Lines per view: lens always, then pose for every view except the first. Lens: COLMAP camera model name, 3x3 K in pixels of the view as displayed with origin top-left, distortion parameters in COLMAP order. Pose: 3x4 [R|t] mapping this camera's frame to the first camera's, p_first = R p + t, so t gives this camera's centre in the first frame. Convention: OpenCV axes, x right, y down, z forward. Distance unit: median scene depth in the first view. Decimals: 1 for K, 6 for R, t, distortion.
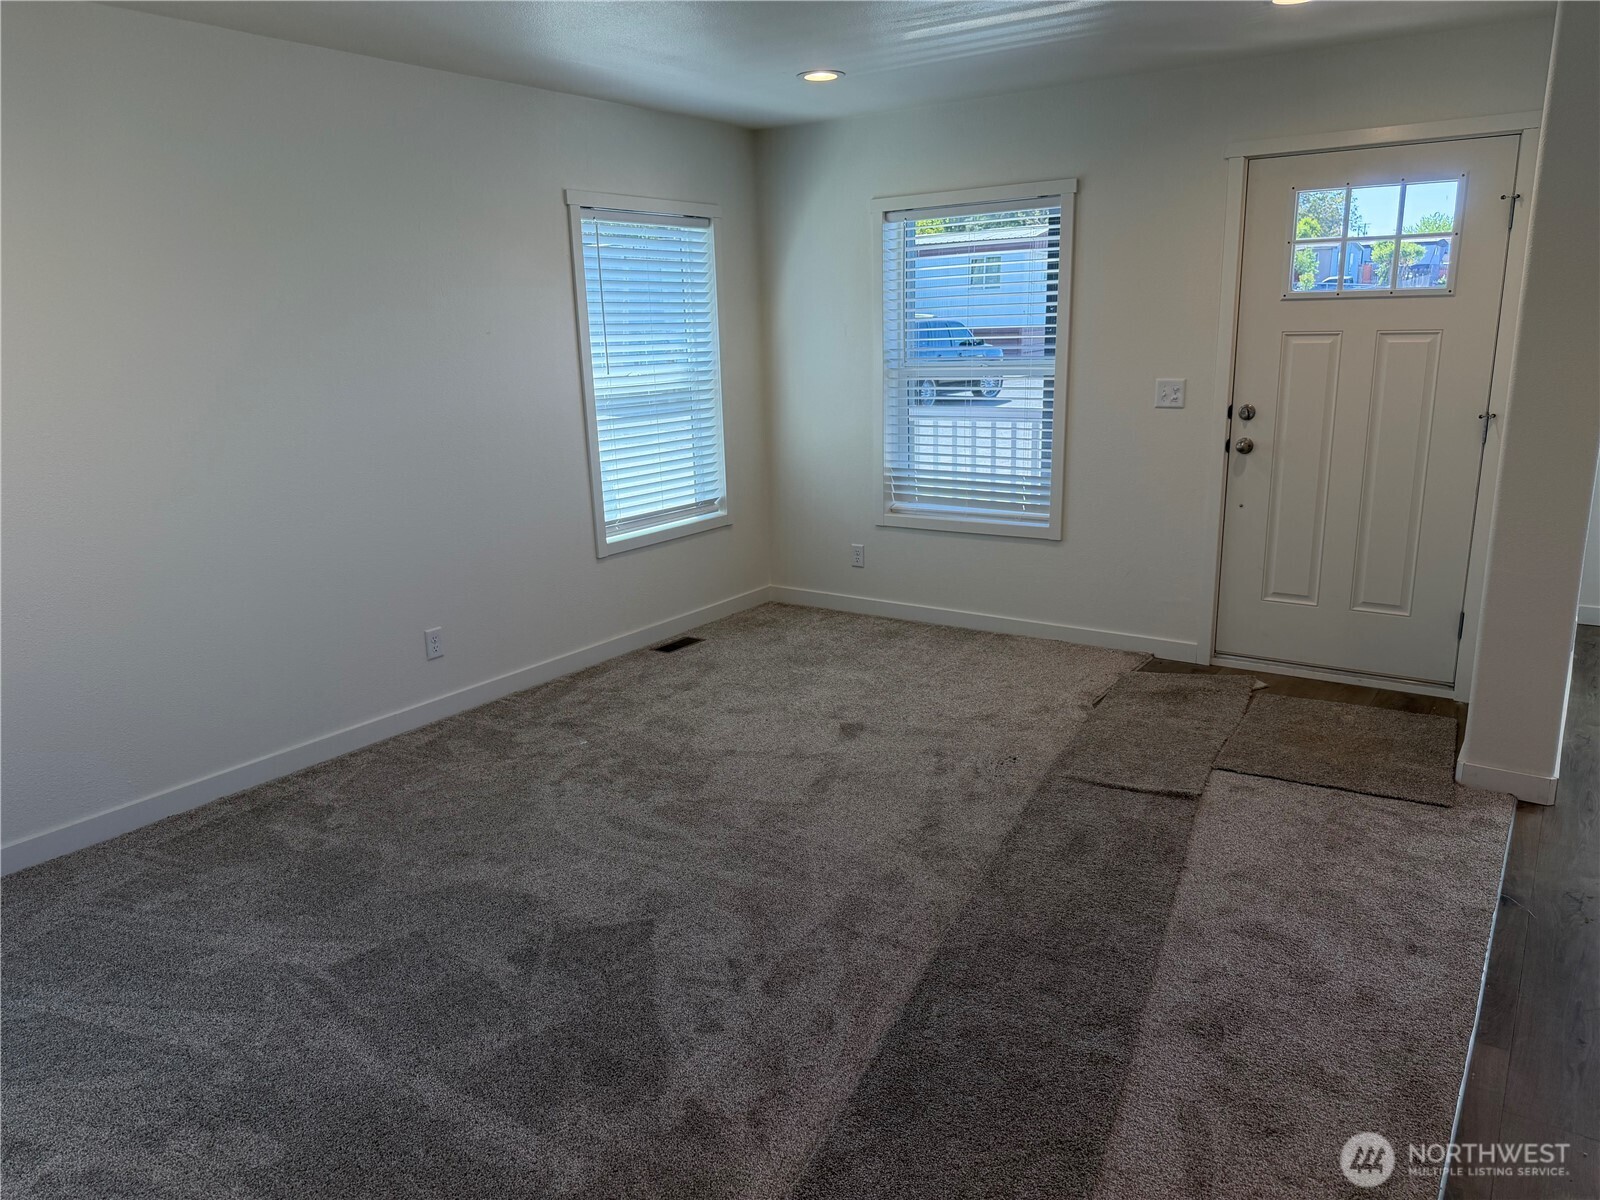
lens RADIAL K [[1118.7, 0, 804.3], [0, 1118.7, 611.7], [0, 0, 1]] dist [0.036262, -0.049675]
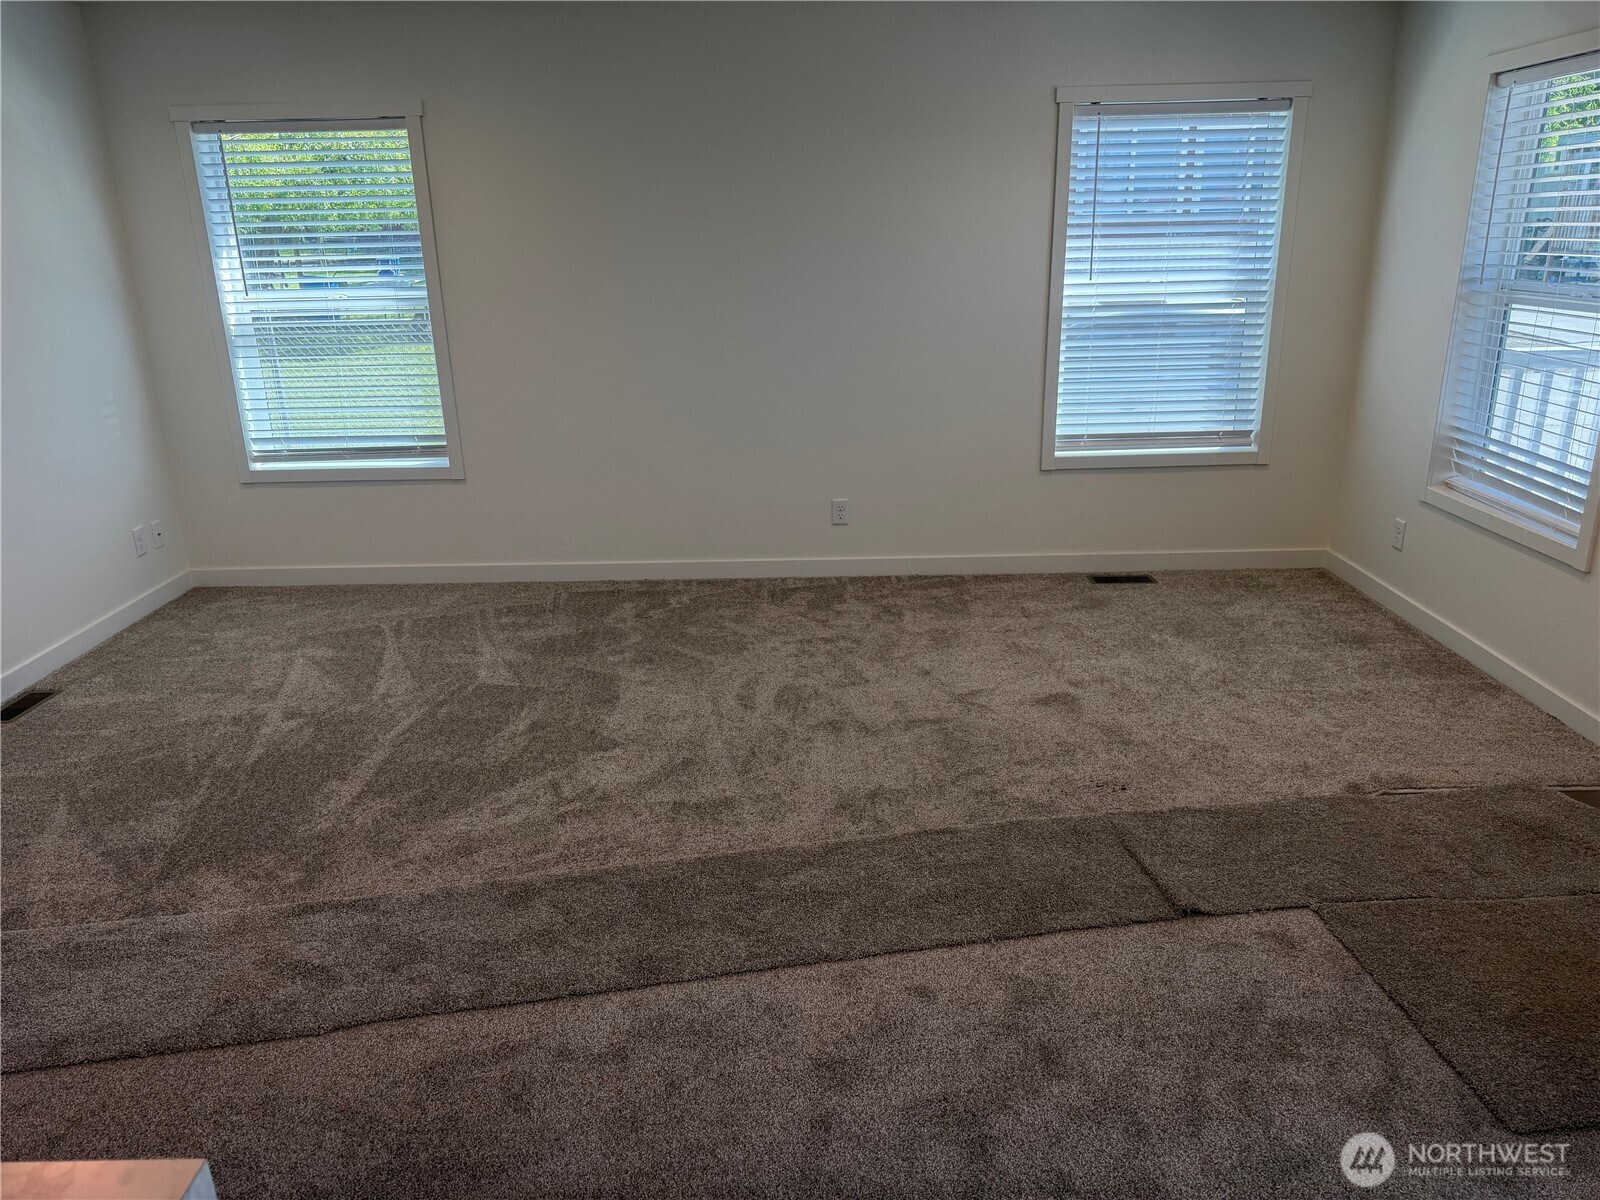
lens RADIAL K [[1118.7, 0, 798.3], [0, 1118.7, 598.0], [0, 0, 1]] dist [0.036262, -0.049675]
pose [[0.562700, 0.269489, -0.781502, 0.546707], [-0.201605, 0.961563, 0.186420, -0.088203], [0.801701, 0.052657, 0.595401, 0.266697]]
